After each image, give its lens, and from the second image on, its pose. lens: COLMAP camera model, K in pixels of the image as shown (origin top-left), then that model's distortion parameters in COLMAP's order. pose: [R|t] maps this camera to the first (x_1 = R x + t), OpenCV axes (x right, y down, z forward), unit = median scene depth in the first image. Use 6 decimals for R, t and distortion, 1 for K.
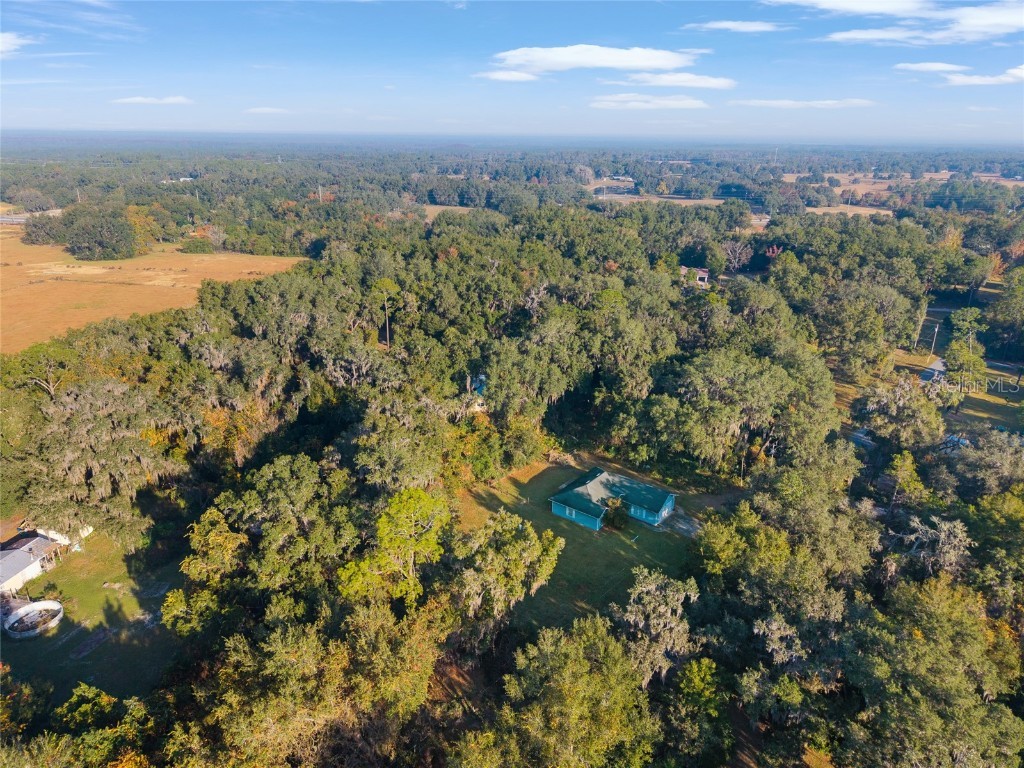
lens RADIAL K [[699.4, 0, 508.3], [0, 699.4, 379.3], [0, 0, 1]] dist [0.012546, -0.004707]
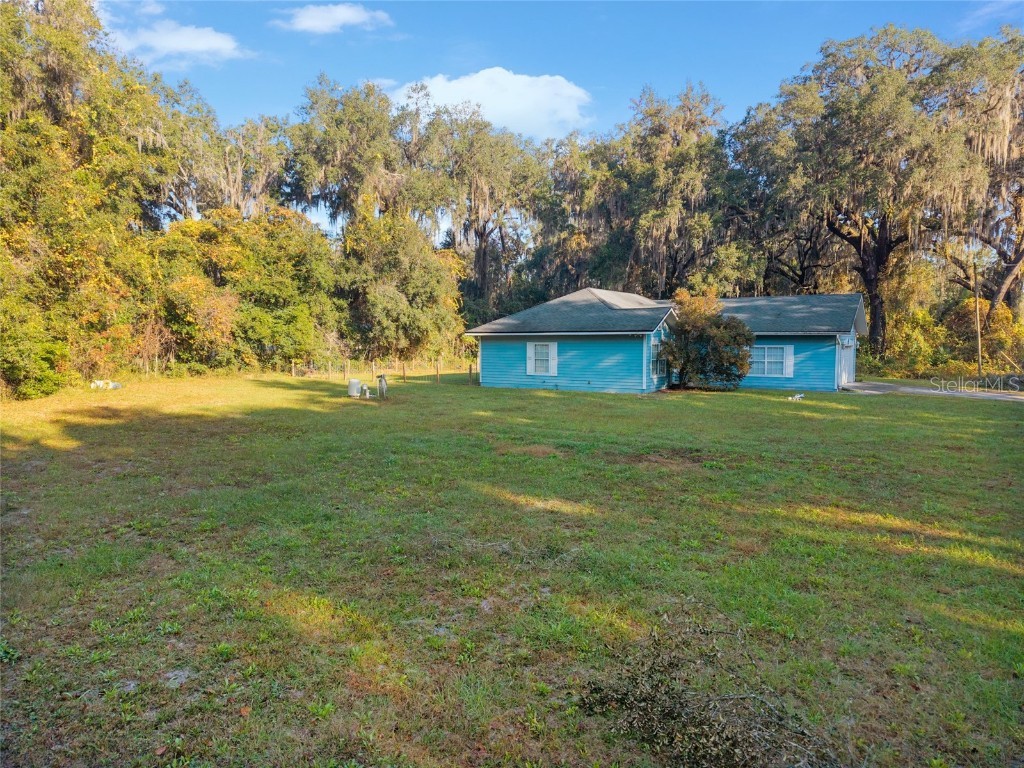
lens RADIAL K [[699.4, 0, 508.9], [0, 699.4, 385.4], [0, 0, 1]] dist [0.012546, -0.004707]
pose [[0.996215, -0.027477, 0.082469, 0.049118], [0.048506, 0.963003, -0.265089, 0.266531], [-0.072134, 0.268086, 0.960691, 0.705606]]
